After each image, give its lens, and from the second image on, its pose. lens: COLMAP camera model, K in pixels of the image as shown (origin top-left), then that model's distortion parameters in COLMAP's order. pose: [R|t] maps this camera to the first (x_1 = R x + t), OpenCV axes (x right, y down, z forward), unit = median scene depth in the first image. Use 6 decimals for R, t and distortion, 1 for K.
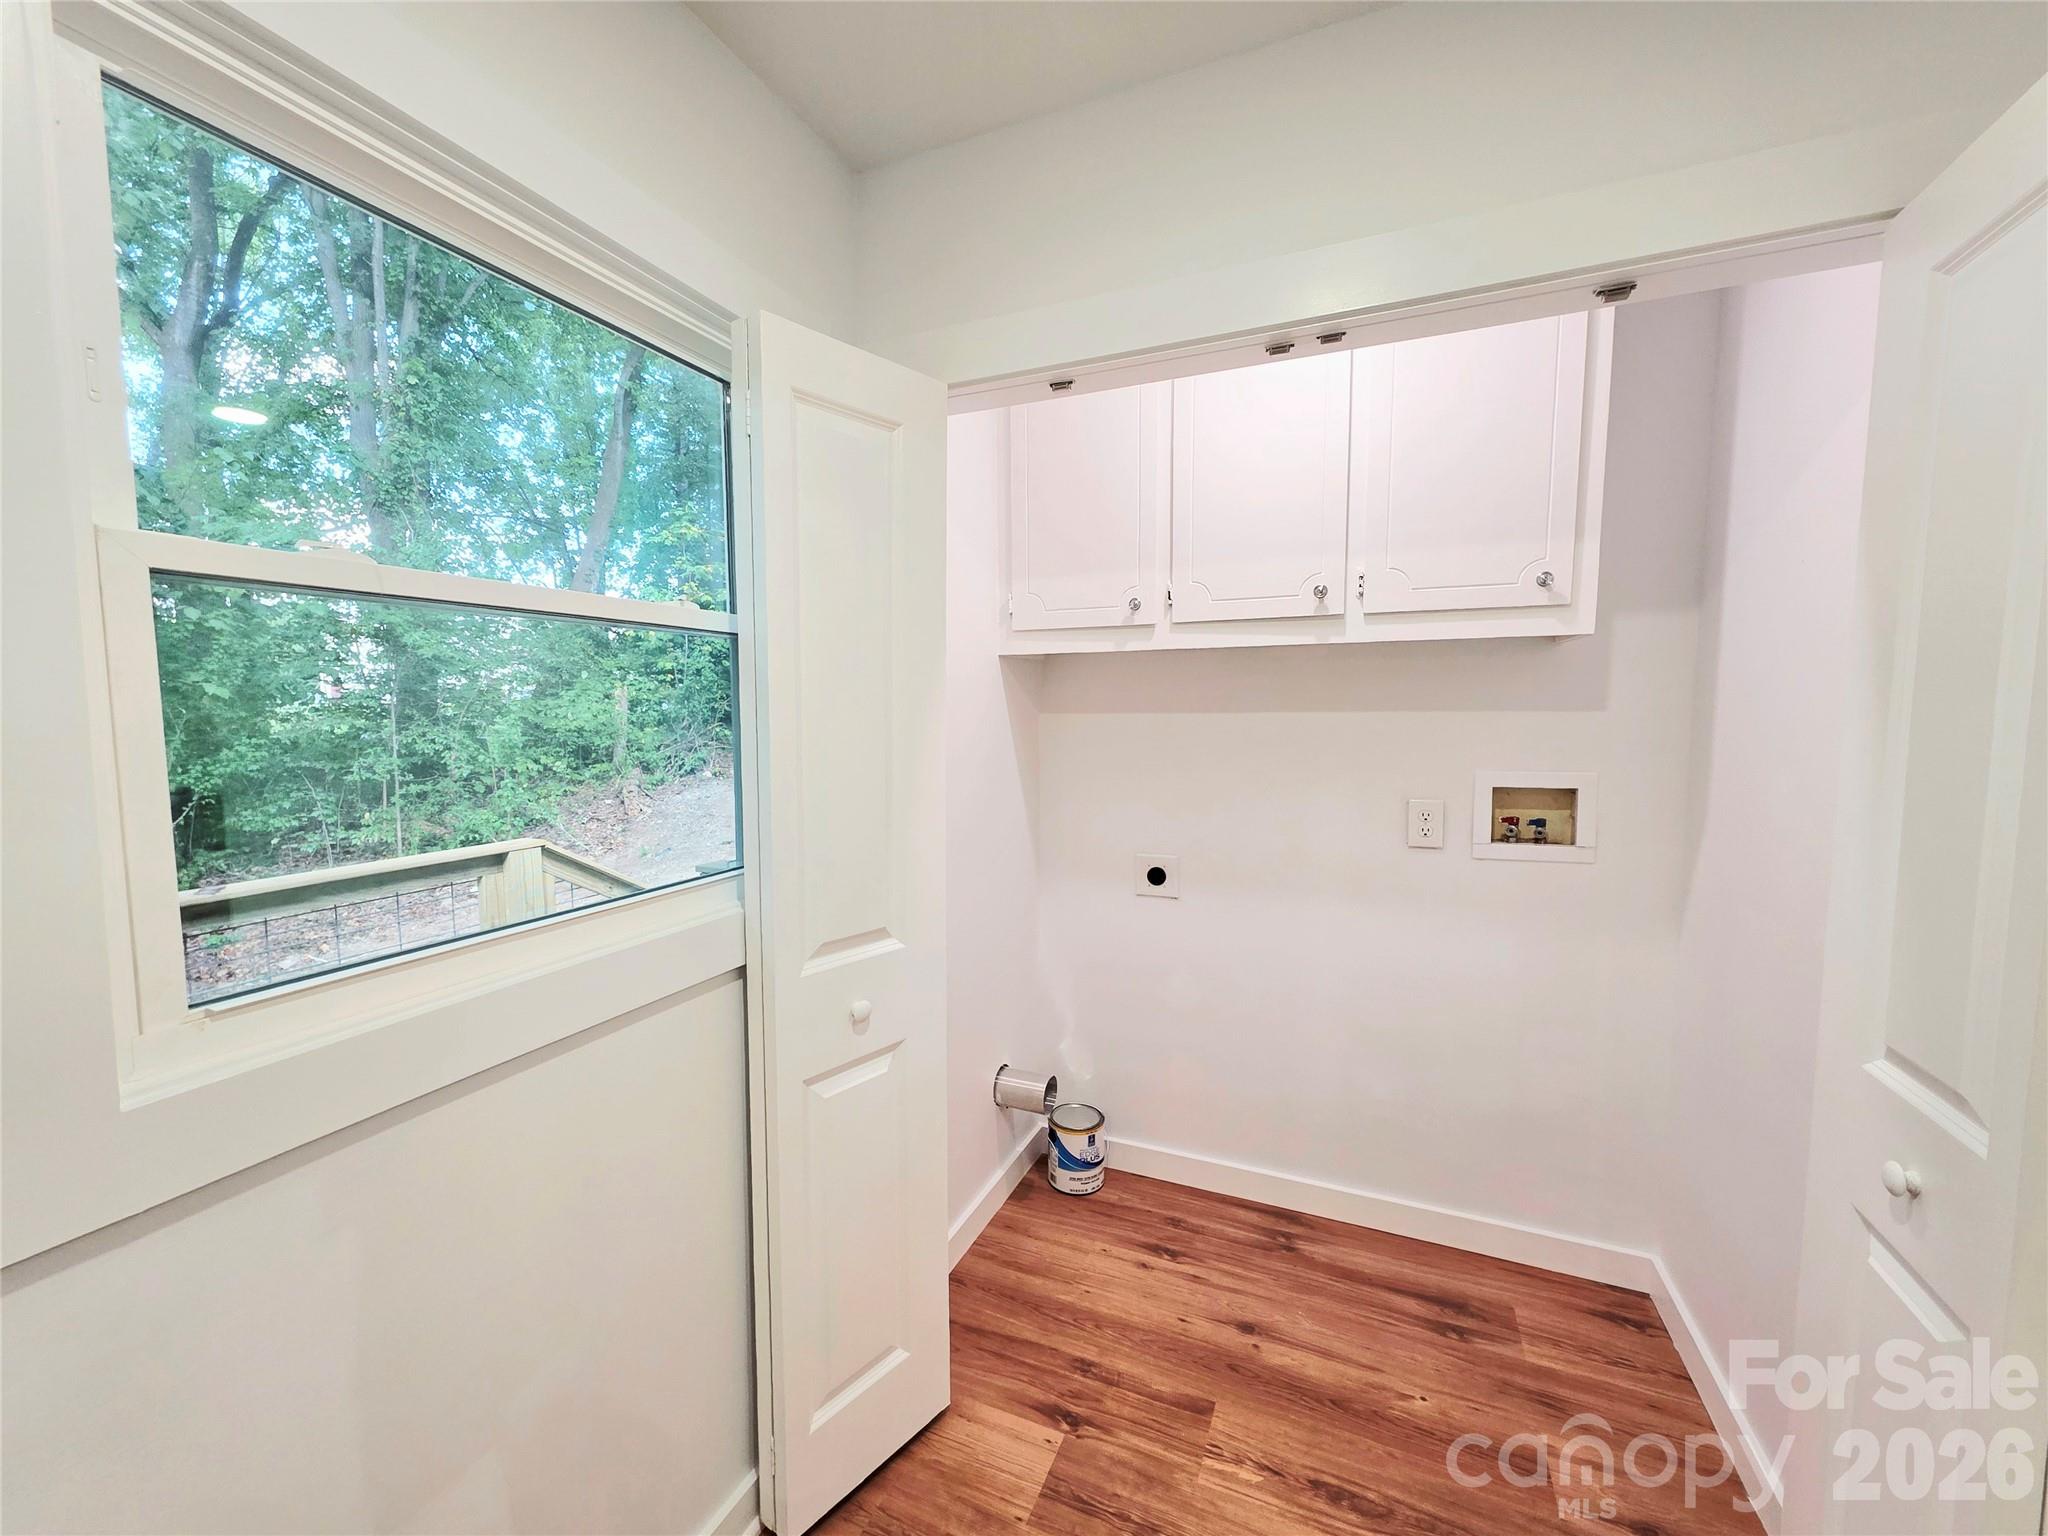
lens RADIAL K [[812.6, 0, 1066.5], [0, 812.6, 793.5], [0, 0, 1]] dist [0.006715, -0.000191]
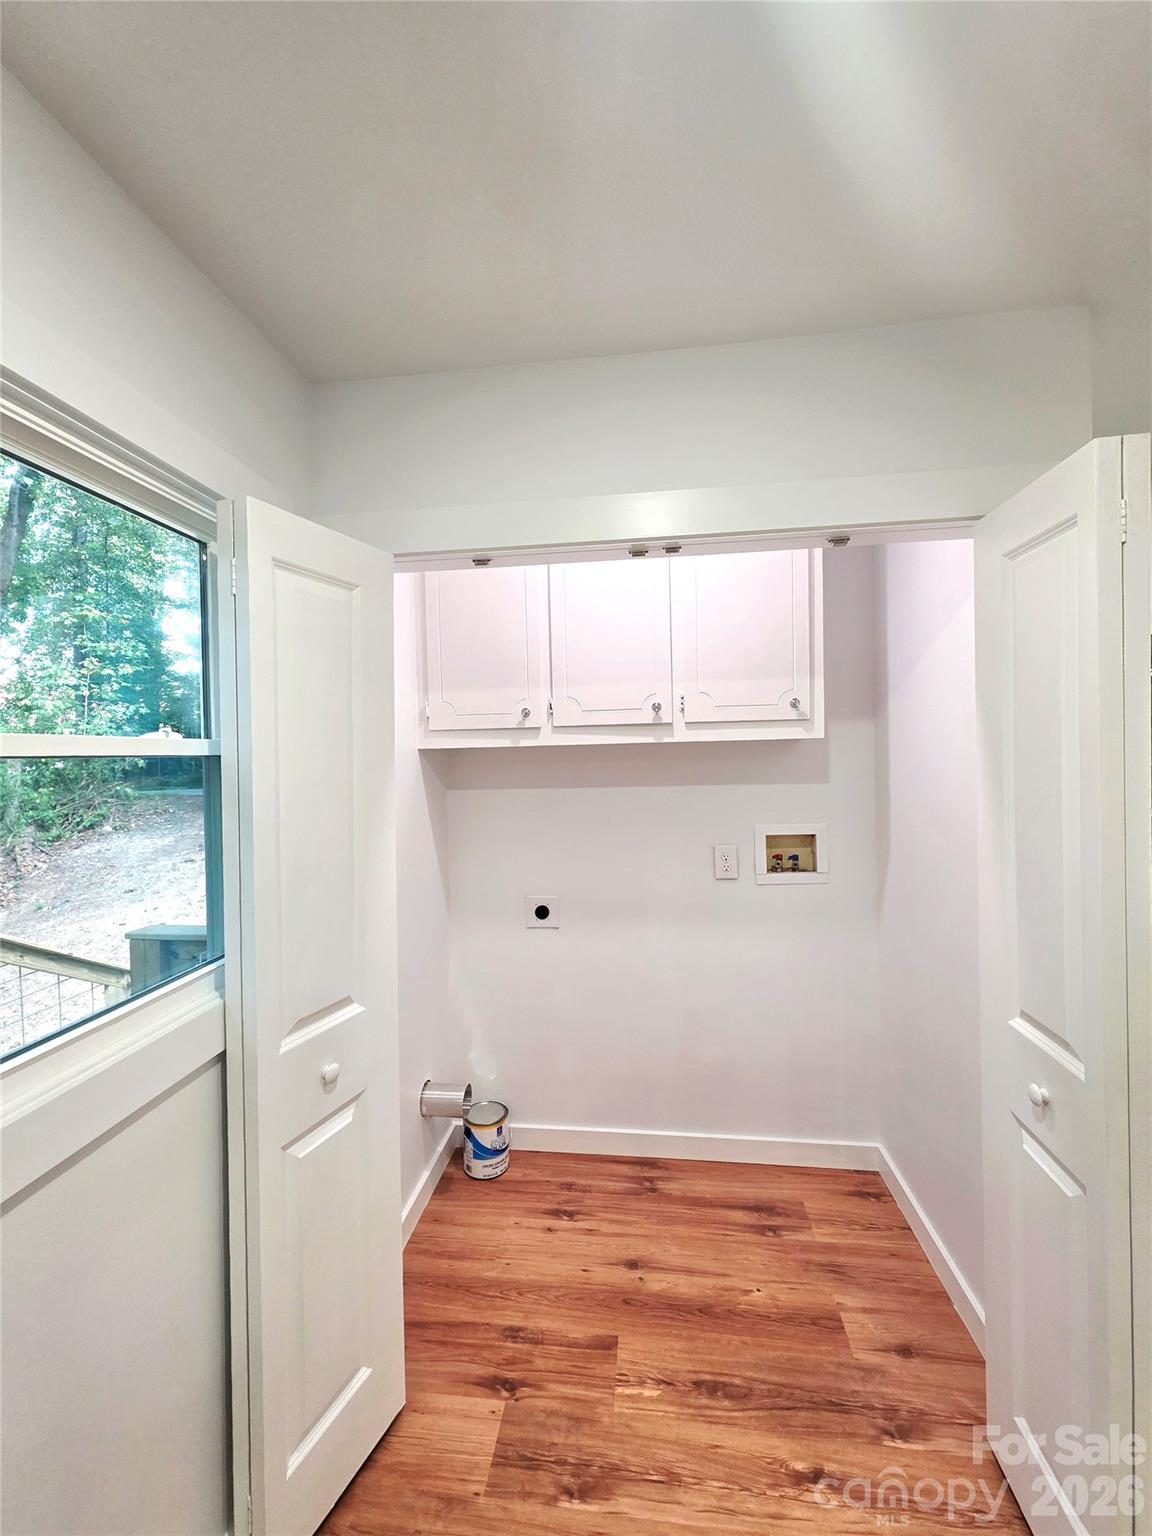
lens RADIAL K [[609.5, 0, 605.6], [0, 609.5, 774.5], [0, 0, 1]] dist [0.006715, -0.000191]
pose [[0.960040, -0.015869, 0.279411, -0.084680], [0.036550, 0.996949, -0.068963, -0.066552], [-0.277464, 0.076420, 0.957692, 0.007809]]
